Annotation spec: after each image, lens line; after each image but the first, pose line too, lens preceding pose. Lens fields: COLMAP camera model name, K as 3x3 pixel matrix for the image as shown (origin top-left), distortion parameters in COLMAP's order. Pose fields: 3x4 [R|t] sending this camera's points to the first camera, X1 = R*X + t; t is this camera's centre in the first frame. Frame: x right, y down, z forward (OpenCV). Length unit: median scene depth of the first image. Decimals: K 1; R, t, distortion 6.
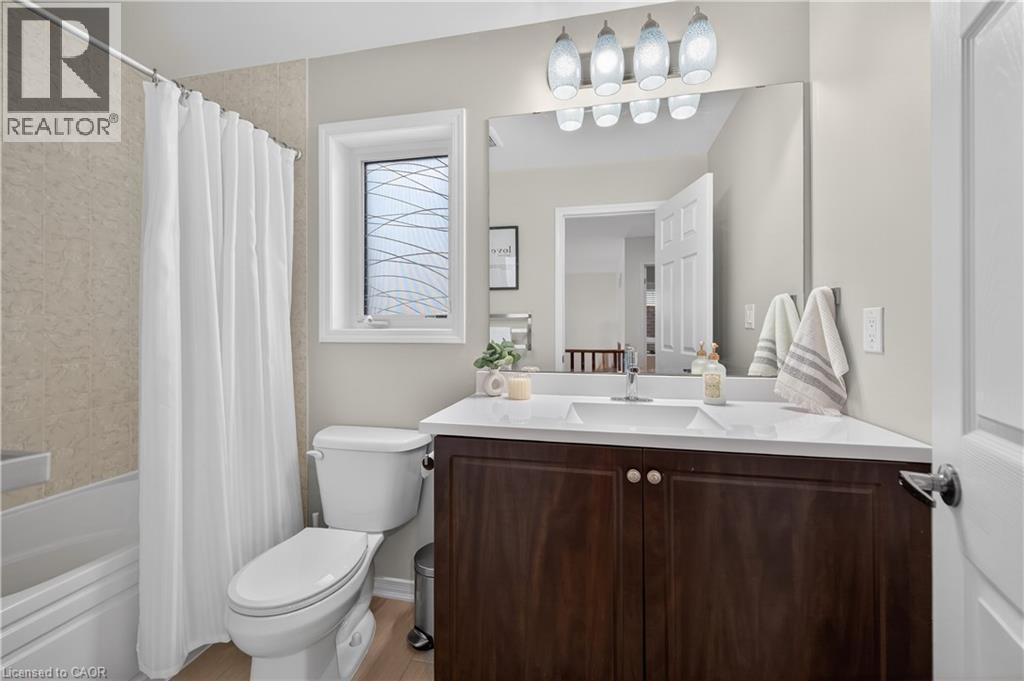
lens RADIAL K [[400.0, 0, 521.4], [0, 400.0, 330.0], [0, 0, 1]] dist [-0.002358, -0.000198]
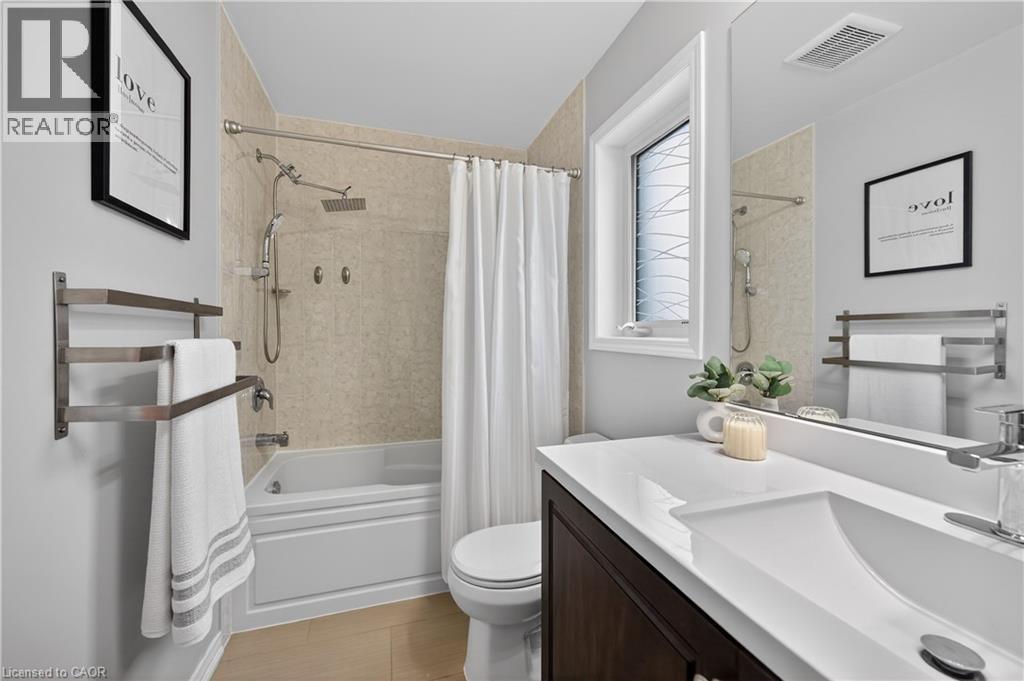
lens RADIAL K [[400.0, 0, 515.4], [0, 400.0, 338.5], [0, 0, 1]] dist [-0.002358, -0.000198]
pose [[0.495077, 0.015562, -0.868710, 0.291799], [-0.003347, 0.999866, 0.016004, -0.014214], [0.868843, -0.005015, 0.495063, 0.324119]]
